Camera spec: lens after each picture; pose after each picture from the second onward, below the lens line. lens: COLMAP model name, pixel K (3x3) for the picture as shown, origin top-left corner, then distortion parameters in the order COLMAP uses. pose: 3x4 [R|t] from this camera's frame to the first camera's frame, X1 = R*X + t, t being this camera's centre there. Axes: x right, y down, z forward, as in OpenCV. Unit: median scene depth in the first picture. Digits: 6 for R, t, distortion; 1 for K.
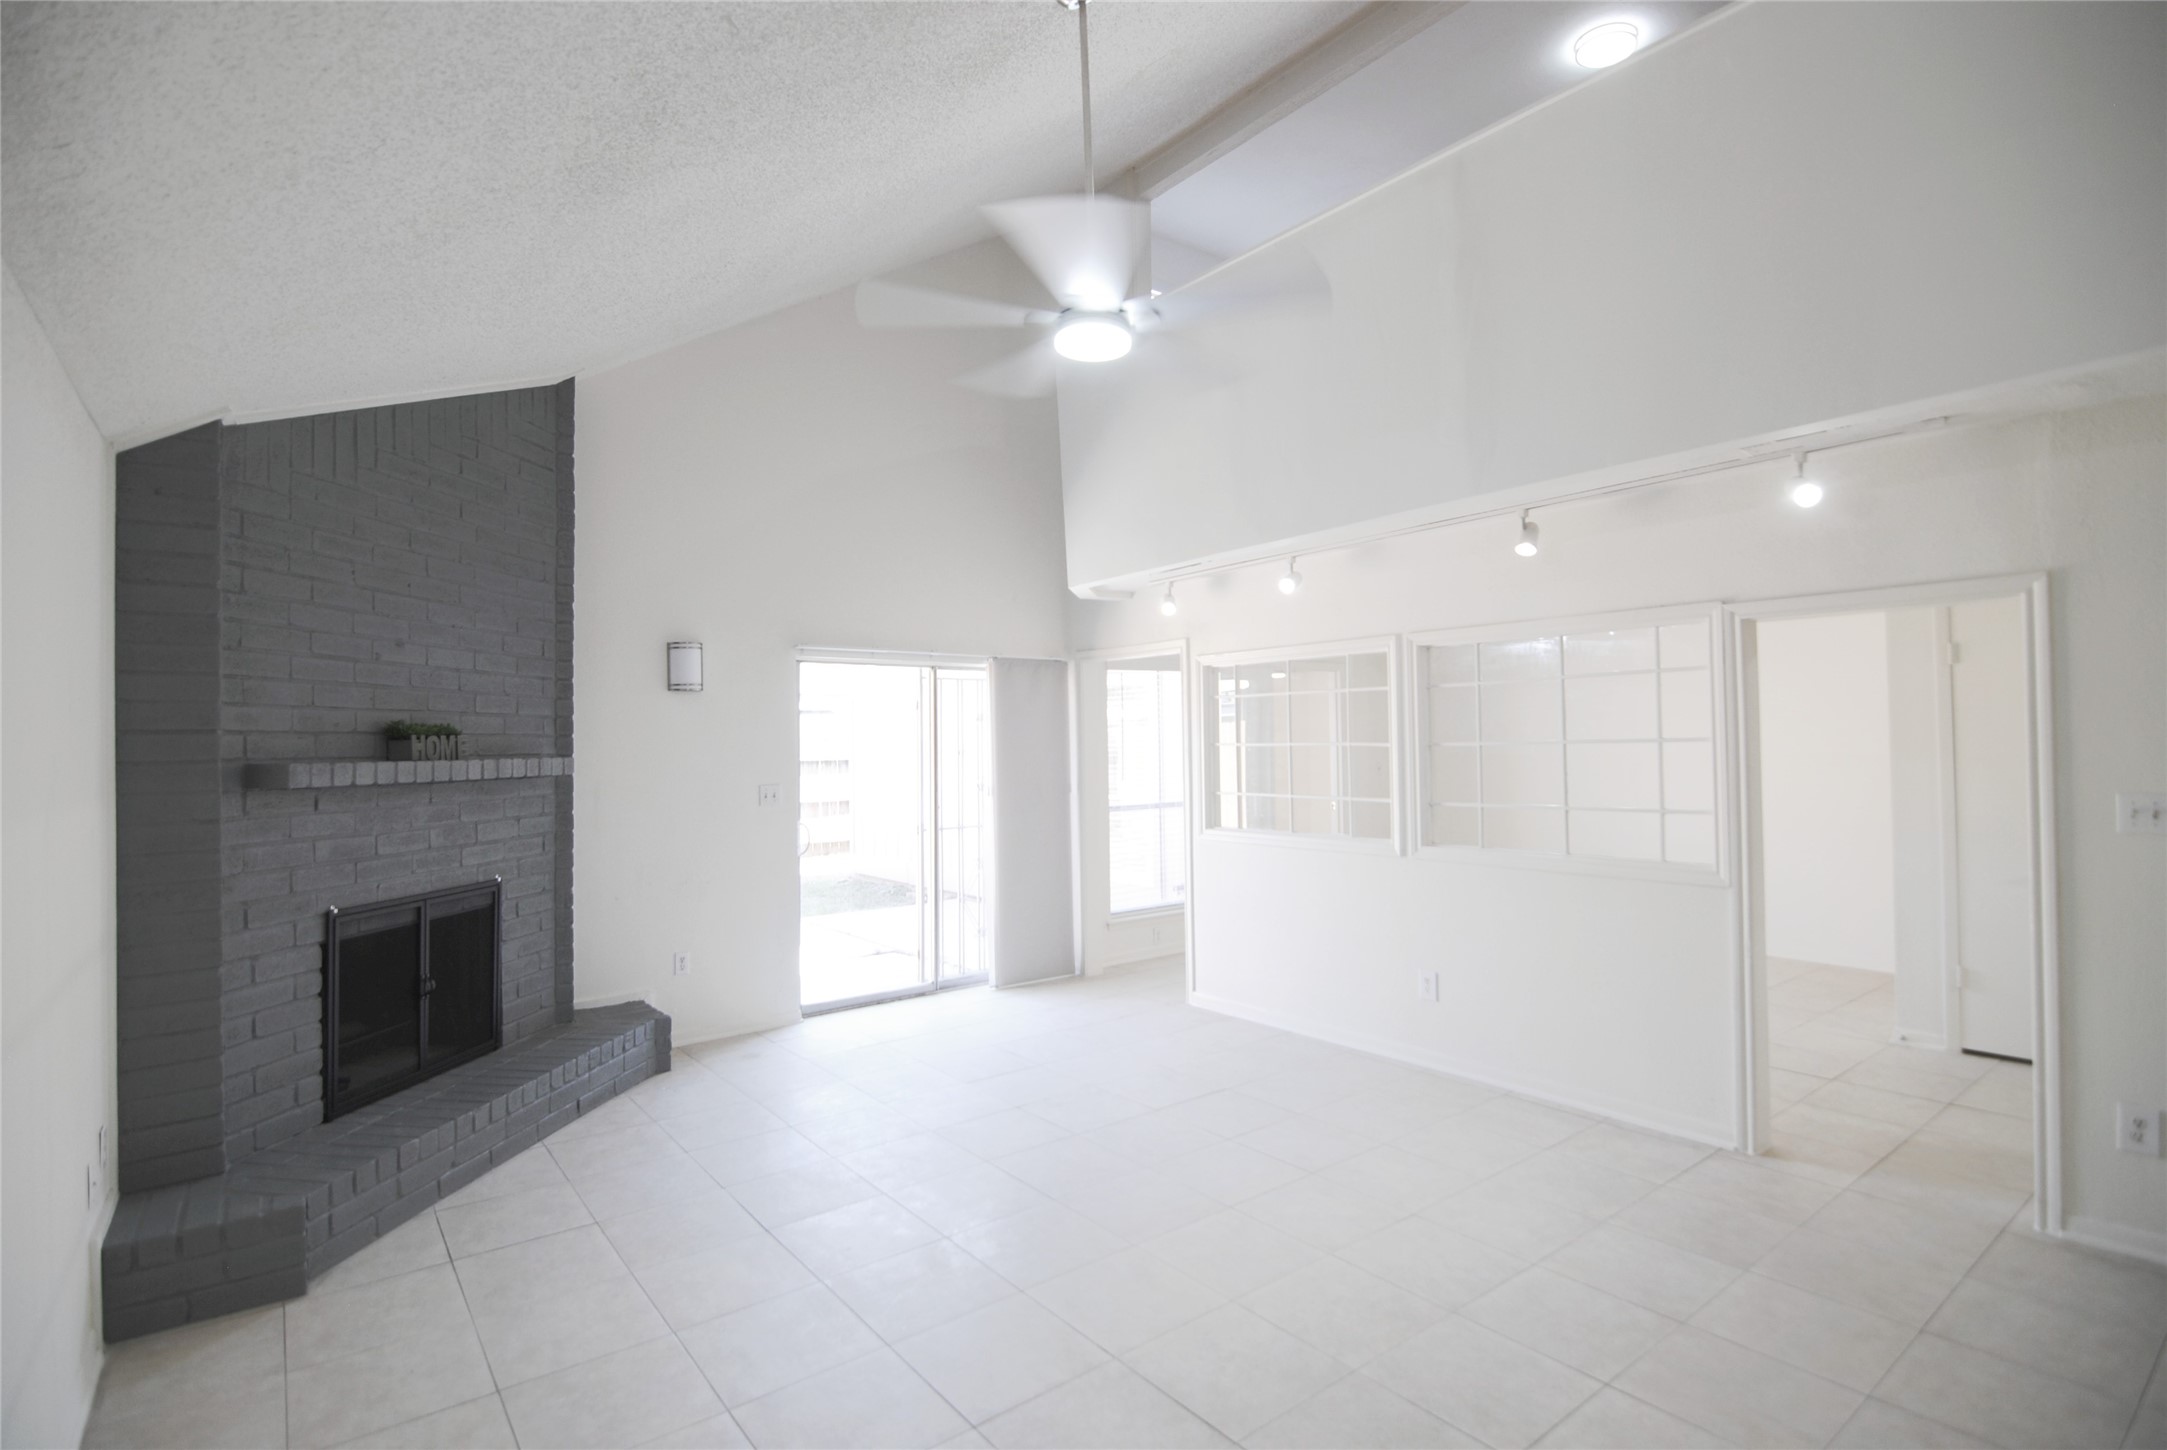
lens RADIAL K [[1053.5, 0, 1070.7], [0, 1053.5, 718.0], [0, 0, 1]] dist [-0.014520, -0.002370]
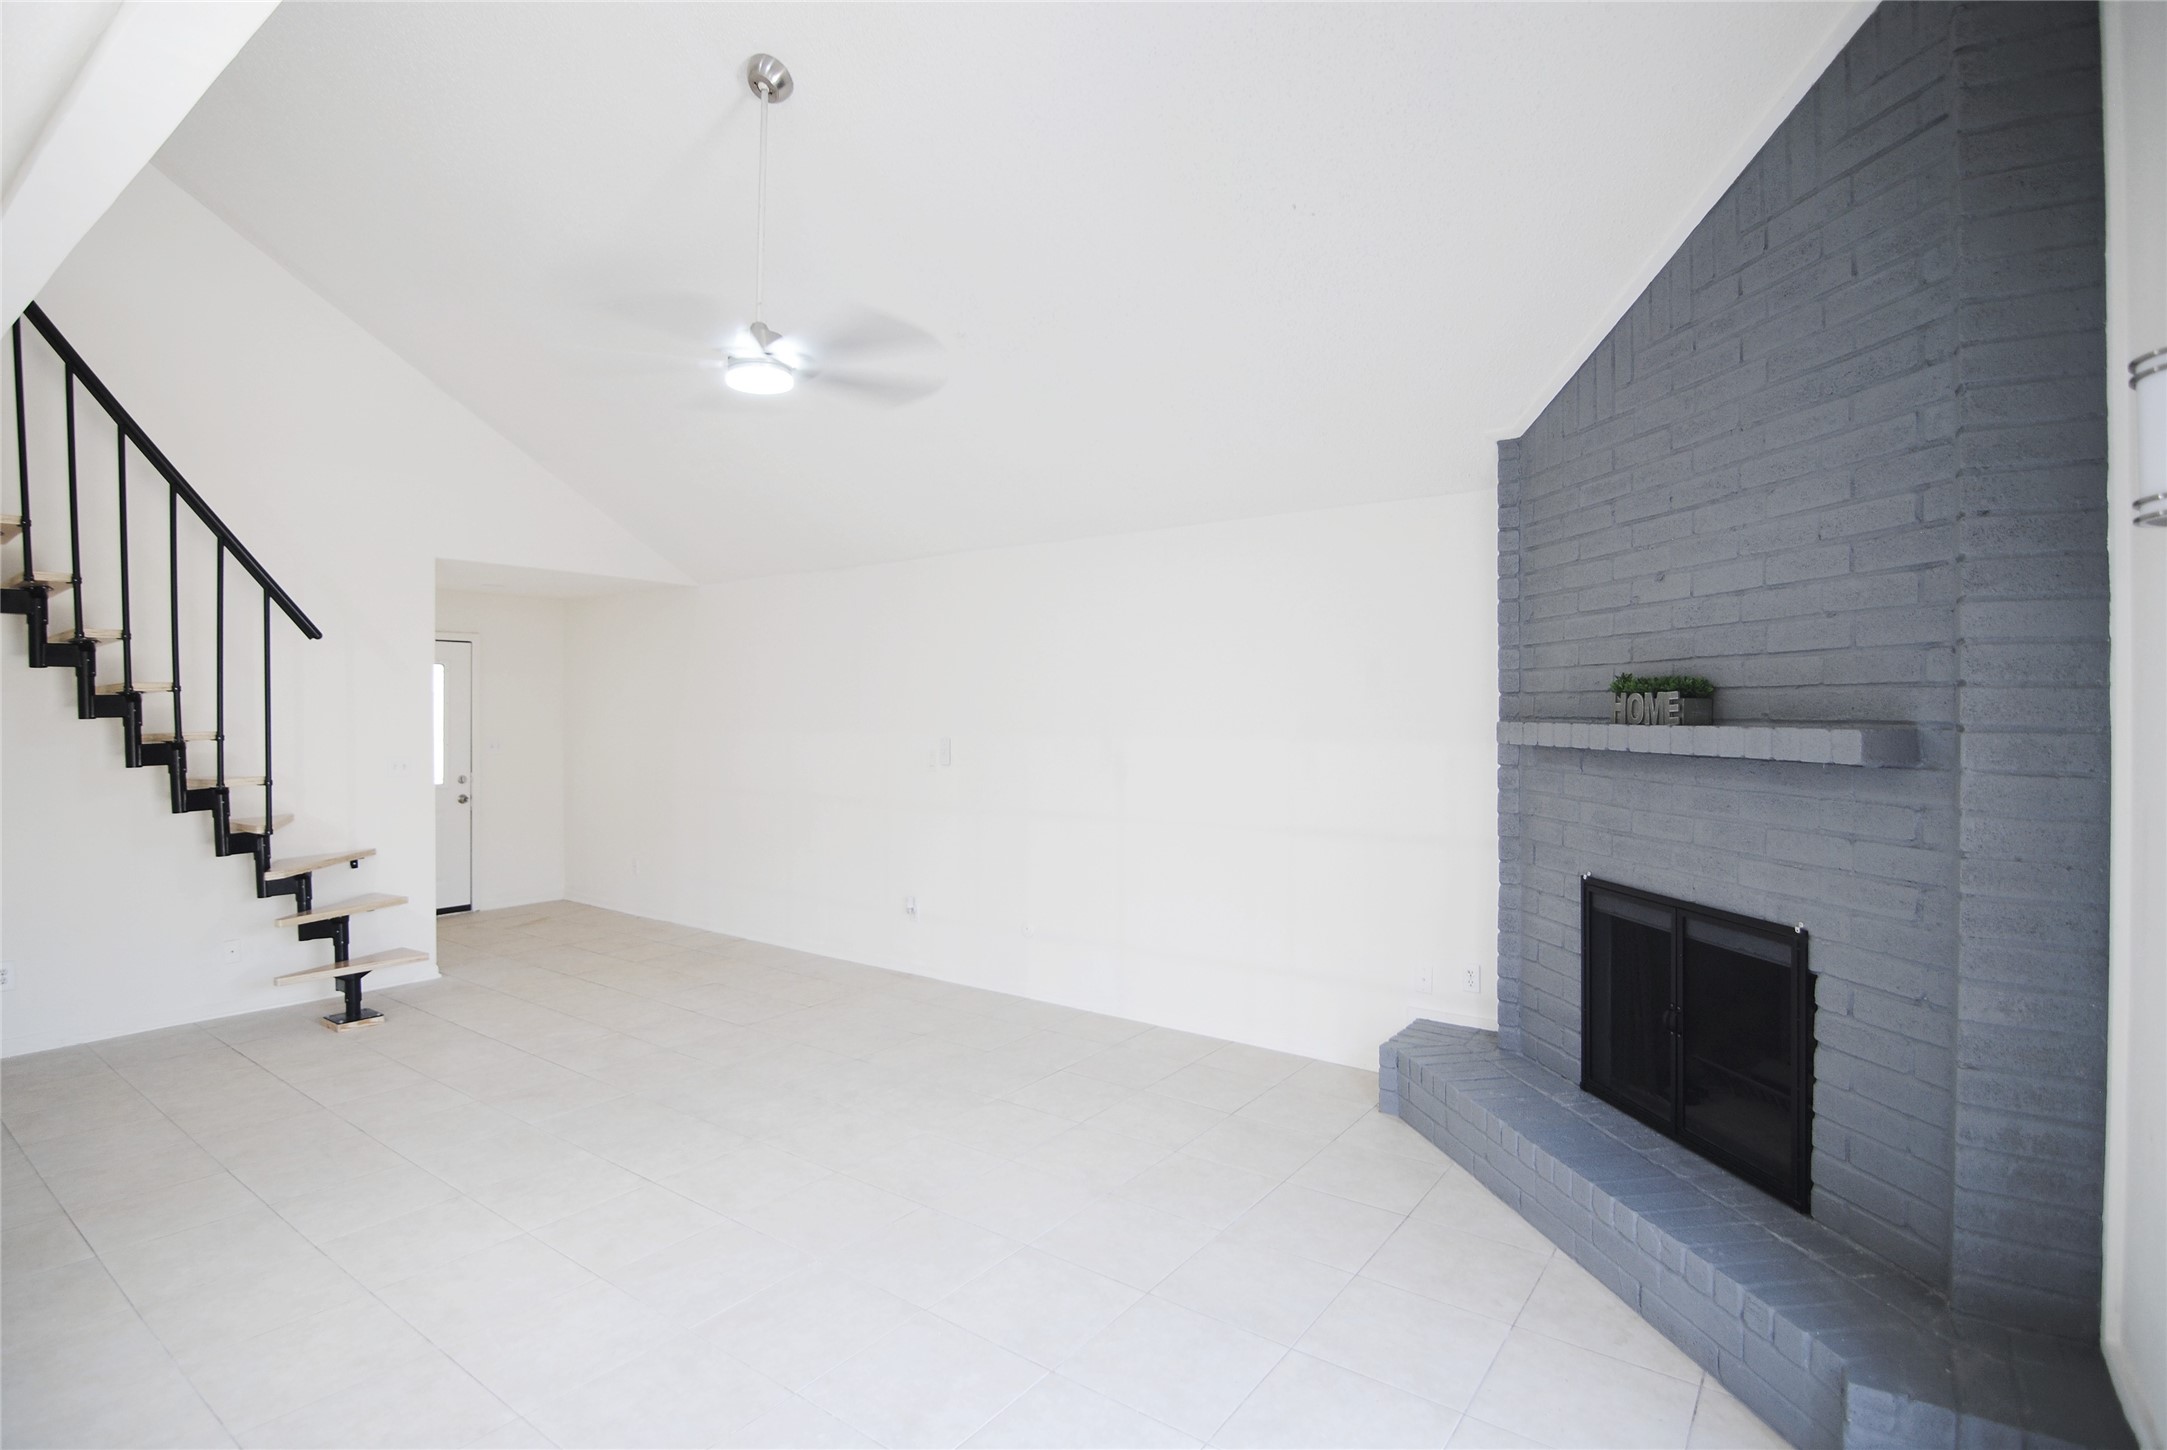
lens RADIAL K [[1053.5, 0, 1083.4], [0, 1053.5, 725.6], [0, 0, 1]] dist [-0.014520, -0.002370]
pose [[-0.959437, 0.021470, -0.281104, 0.007737], [0.024033, 0.999695, -0.005672, 0.038246], [0.280896, -0.012197, -0.959661, 1.738271]]
